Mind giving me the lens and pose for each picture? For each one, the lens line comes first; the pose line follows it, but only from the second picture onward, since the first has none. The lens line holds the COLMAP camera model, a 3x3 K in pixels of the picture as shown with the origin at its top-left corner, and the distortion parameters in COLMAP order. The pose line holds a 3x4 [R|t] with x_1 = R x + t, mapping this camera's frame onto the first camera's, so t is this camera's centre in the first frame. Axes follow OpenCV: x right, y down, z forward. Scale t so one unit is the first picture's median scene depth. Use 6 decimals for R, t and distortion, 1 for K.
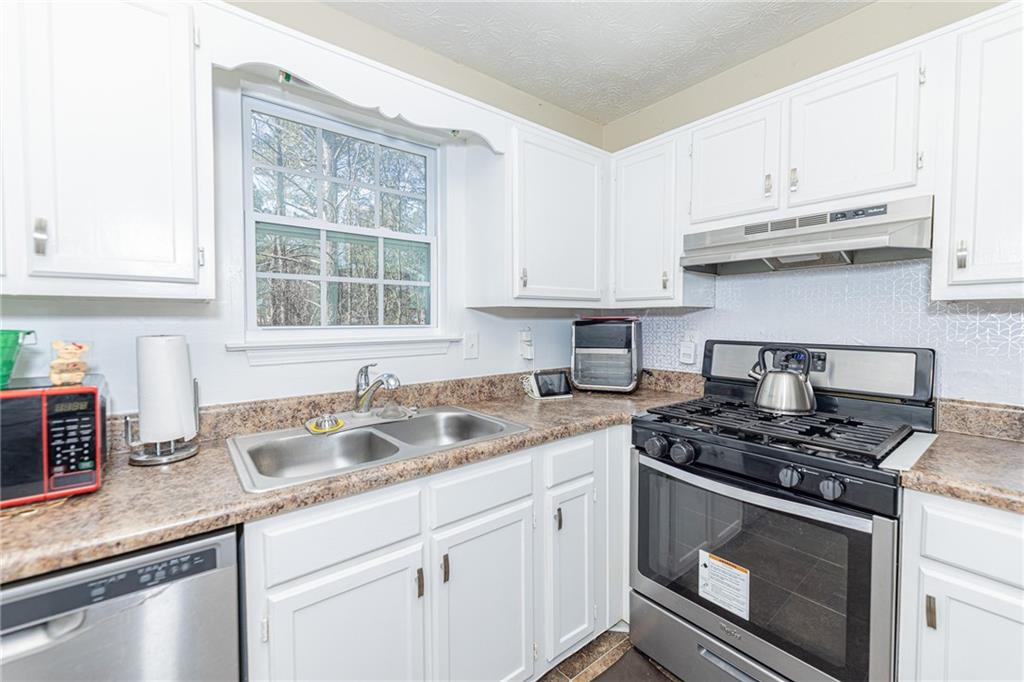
lens RADIAL K [[413.8, 0, 515.7], [0, 413.8, 332.1], [0, 0, 1]] dist [0.000457, -0.000252]
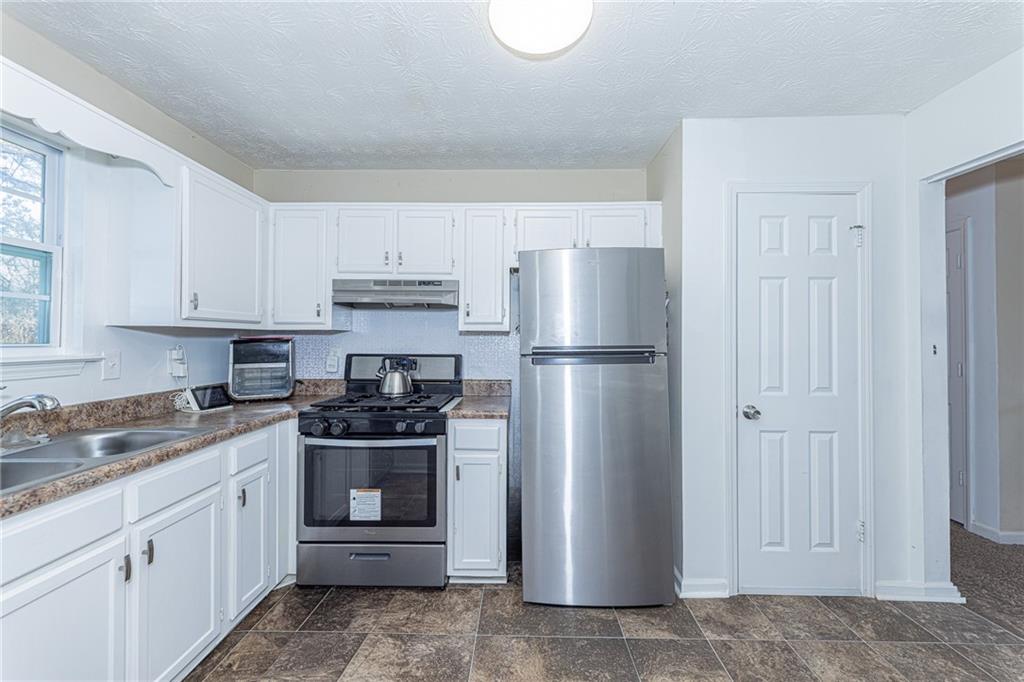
lens RADIAL K [[413.8, 0, 516.8], [0, 413.8, 336.9], [0, 0, 1]] dist [0.000457, -0.000252]
pose [[0.636438, 0.010143, 0.771261, -0.327364], [0.018852, 0.999410, -0.028701, 0.015890], [-0.771097, 0.032806, 0.635872, -0.435113]]
